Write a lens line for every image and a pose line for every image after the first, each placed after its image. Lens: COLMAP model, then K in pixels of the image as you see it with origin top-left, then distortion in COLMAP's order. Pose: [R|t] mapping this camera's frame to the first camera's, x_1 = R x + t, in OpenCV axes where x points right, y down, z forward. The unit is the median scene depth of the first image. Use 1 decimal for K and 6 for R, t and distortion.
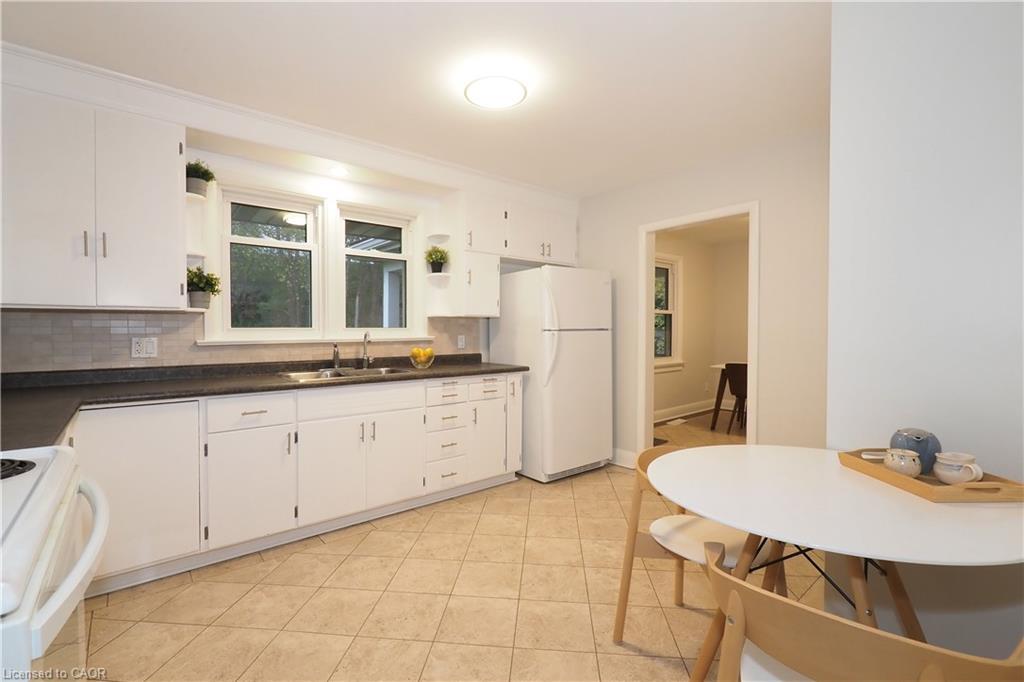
lens RADIAL K [[459.6, 0, 495.5], [0, 459.6, 336.1], [0, 0, 1]] dist [-0.005110, 0.001380]
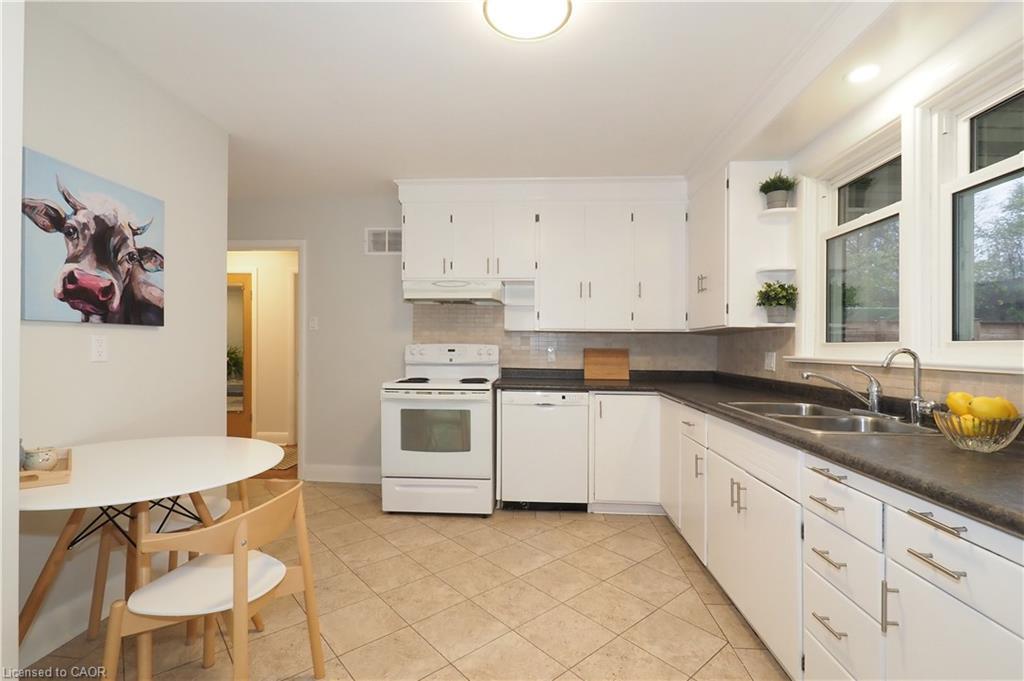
lens RADIAL K [[459.6, 0, 509.9], [0, 459.6, 336.6], [0, 0, 1]] dist [-0.005110, 0.001380]
pose [[-0.674094, -0.018669, -0.738410, 0.364782], [-0.016732, 0.999810, -0.010003, -0.009821], [0.738456, 0.005612, -0.674278, 0.985748]]
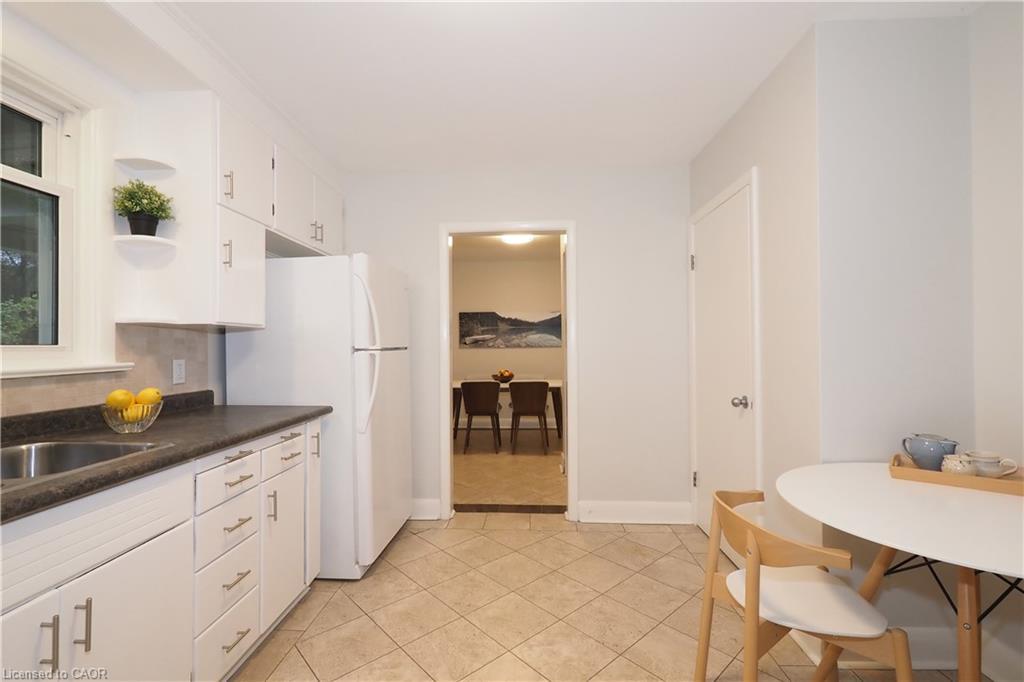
lens RADIAL K [[459.6, 0, 509.4], [0, 459.6, 343.0], [0, 0, 1]] dist [-0.005110, 0.001380]
pose [[0.659193, 0.007140, 0.751940, -0.262462], [0.012487, 0.999713, -0.020440, -0.005830], [-0.751870, 0.022864, 0.658915, 0.410181]]
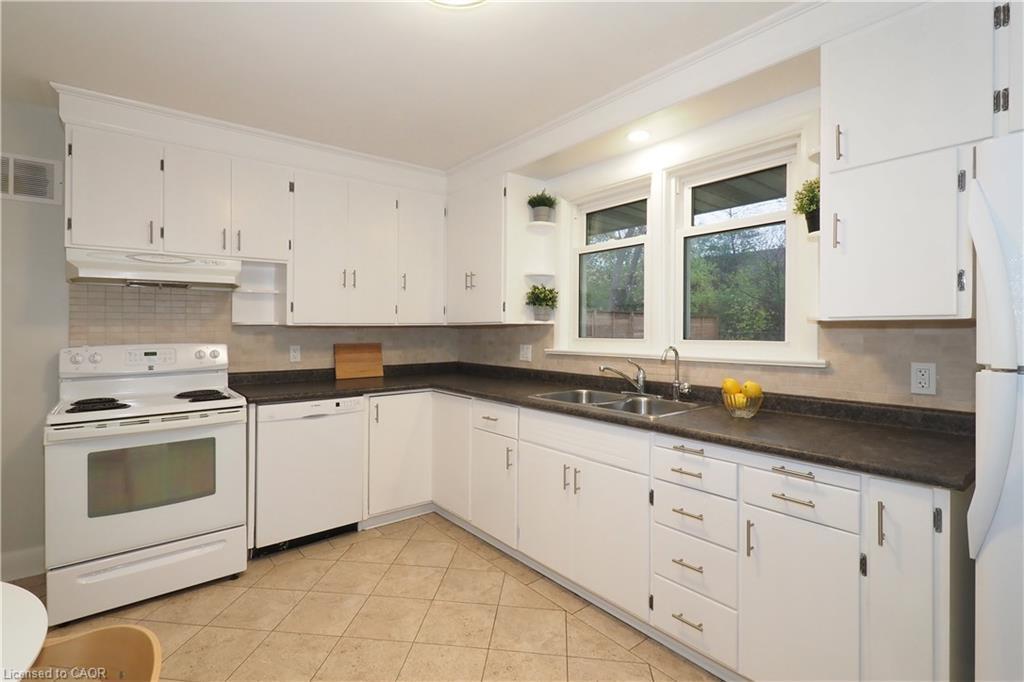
lens RADIAL K [[483.6, 0, 496.5], [0, 483.6, 318.7], [0, 0, 1]] dist [0.003473, 0.001025]
pose [[-0.022413, -0.016644, -0.999610, 0.436215], [-0.008644, 0.999827, -0.016454, -0.035563], [0.999711, 0.008271, -0.022553, 0.730084]]
